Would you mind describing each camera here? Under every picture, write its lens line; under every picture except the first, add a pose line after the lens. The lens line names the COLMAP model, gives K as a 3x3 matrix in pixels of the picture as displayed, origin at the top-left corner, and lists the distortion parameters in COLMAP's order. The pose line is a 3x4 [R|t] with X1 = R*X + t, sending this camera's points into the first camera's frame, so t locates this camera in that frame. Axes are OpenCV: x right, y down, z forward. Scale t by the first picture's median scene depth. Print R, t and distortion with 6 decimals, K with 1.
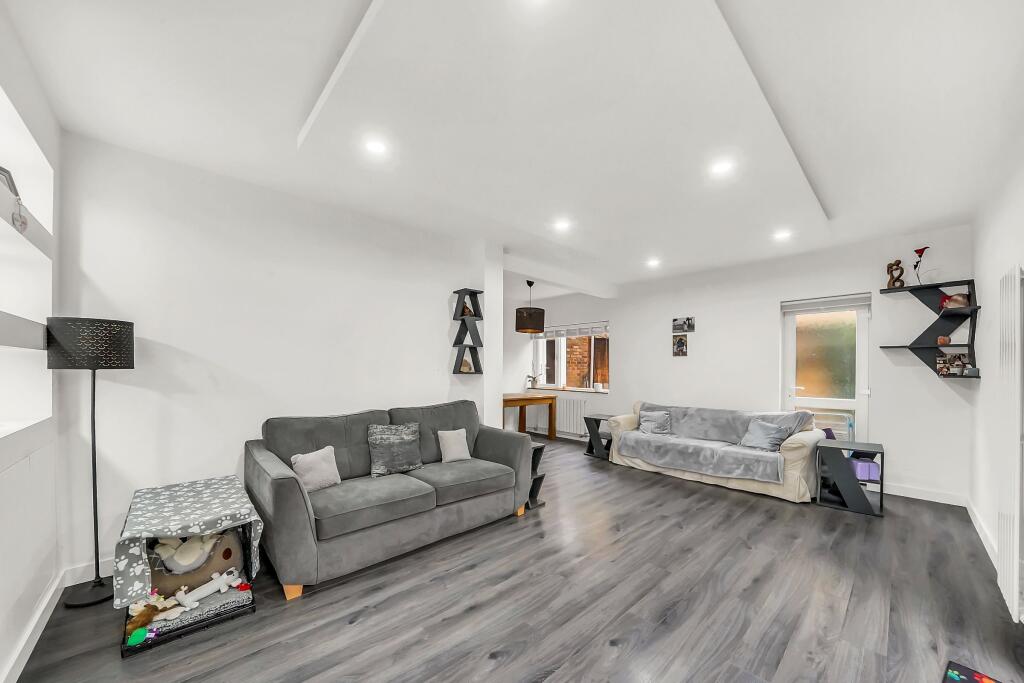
lens RADIAL K [[368.3, 0, 528.1], [0, 368.3, 372.3], [0, 0, 1]] dist [-0.019260, 0.000811]
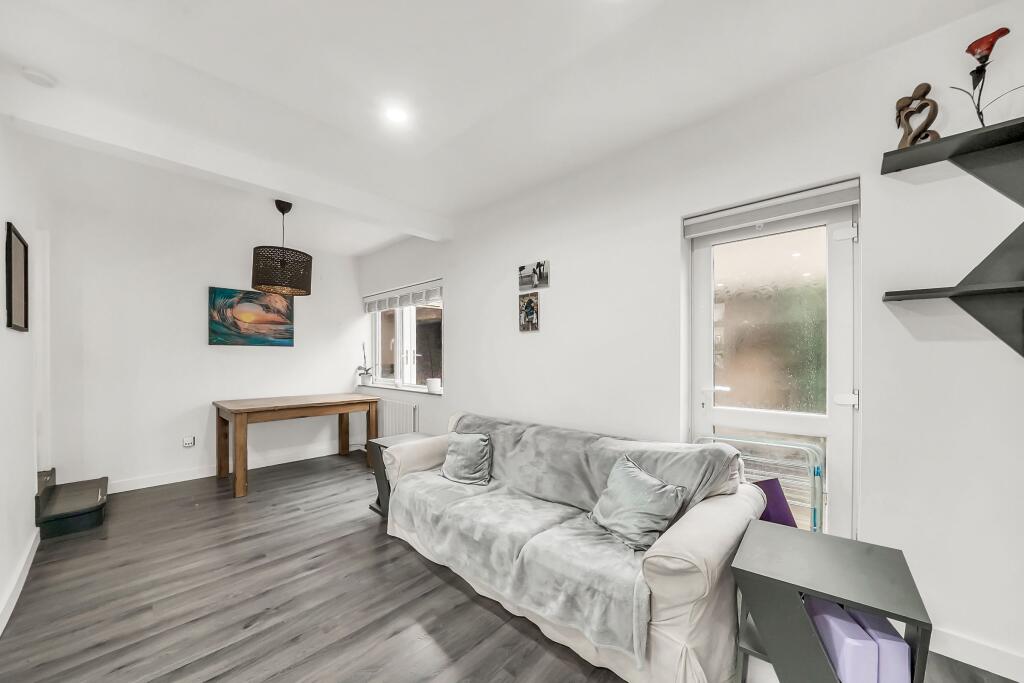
lens RADIAL K [[368.3, 0, 537.8], [0, 368.3, 361.5], [0, 0, 1]] dist [-0.019260, 0.000811]
pose [[0.996238, -0.008839, 0.086206, 0.476154], [0.008689, 0.999960, 0.002113, 0.001527], [-0.086221, -0.001356, 0.996275, 0.547395]]
